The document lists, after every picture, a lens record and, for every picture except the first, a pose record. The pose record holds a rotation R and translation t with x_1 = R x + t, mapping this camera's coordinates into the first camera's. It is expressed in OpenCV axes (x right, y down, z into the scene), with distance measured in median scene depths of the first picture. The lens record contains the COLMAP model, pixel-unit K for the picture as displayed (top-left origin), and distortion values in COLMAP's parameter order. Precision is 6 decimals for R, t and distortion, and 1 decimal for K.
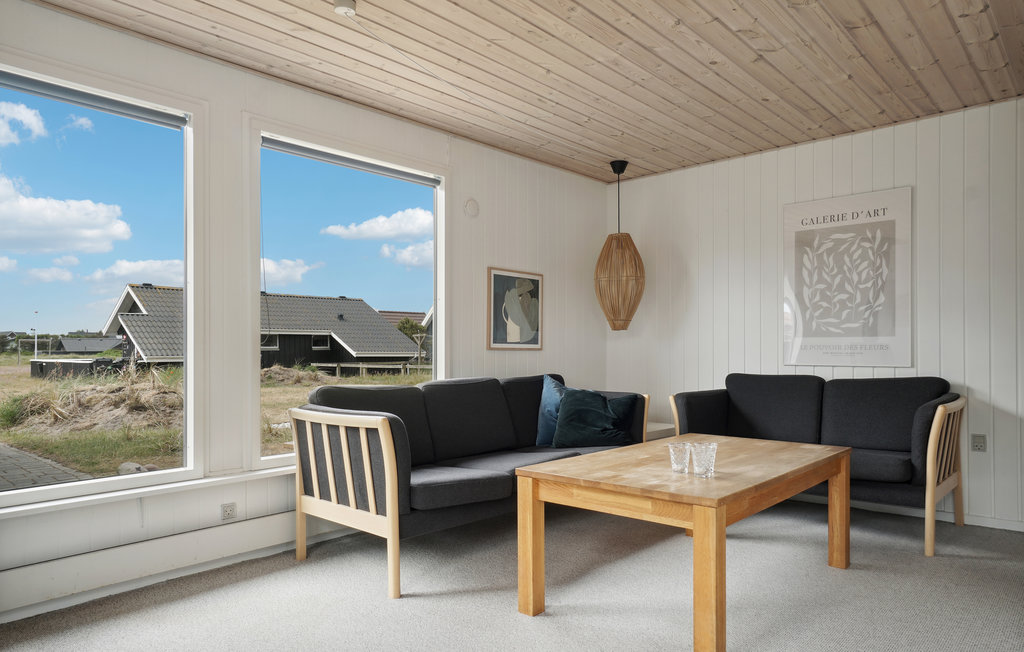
lens RADIAL K [[655.2, 0, 513.2], [0, 655.2, 345.7], [0, 0, 1]] dist [0.015868, 0.001151]
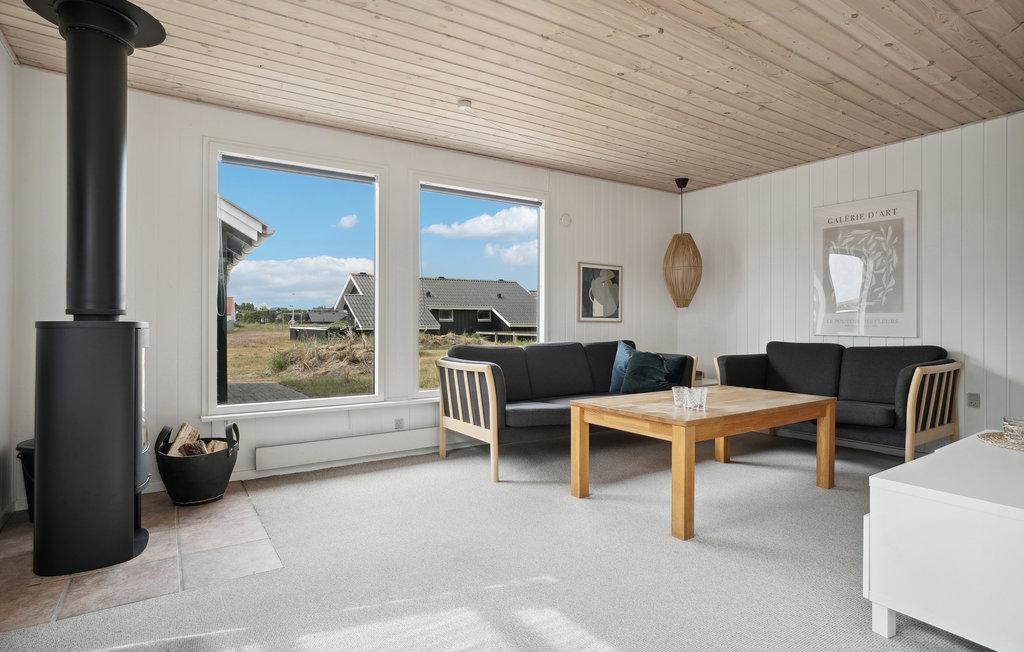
lens RADIAL K [[545.6, 0, 514.3], [0, 545.6, 317.2], [0, 0, 1]] dist [-0.002346, 0.001264]
pose [[0.971387, 0.002391, -0.237490, 0.111851], [-0.002832, 0.999995, -0.001516, -0.001801], [0.237485, 0.002145, 0.971389, -0.158258]]
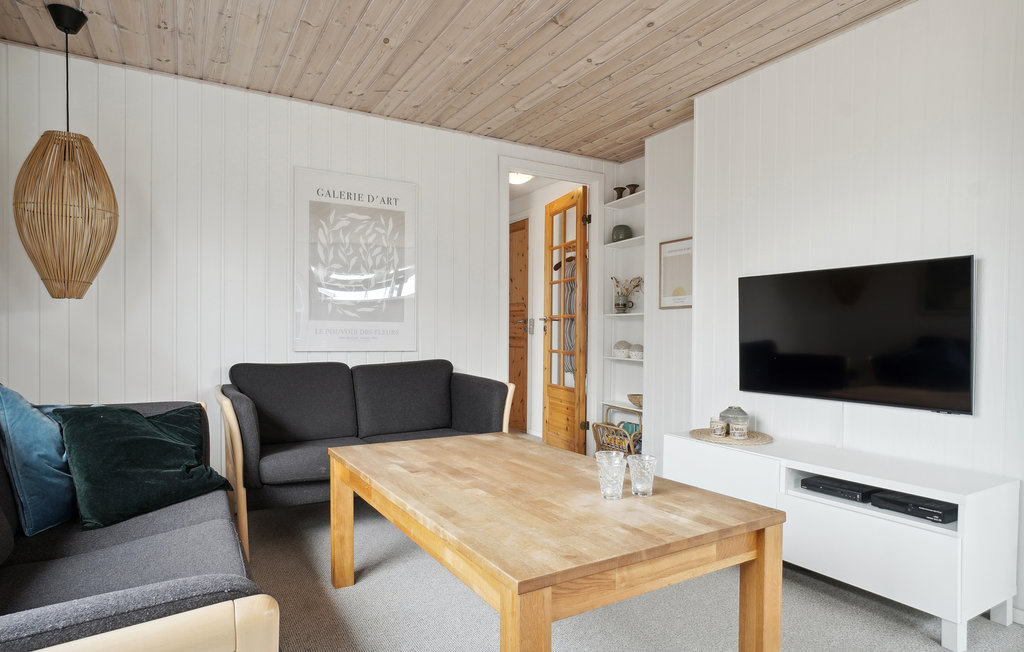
lens RADIAL K [[582.6, 0, 514.2], [0, 582.6, 334.6], [0, 0, 1]] dist [0.002456, 0.000883]
pose [[0.290741, 0.007682, 0.956771, -0.254963], [-0.007362, 0.999956, -0.005792, 0.009728], [-0.956774, -0.005360, 0.290785, 0.543933]]
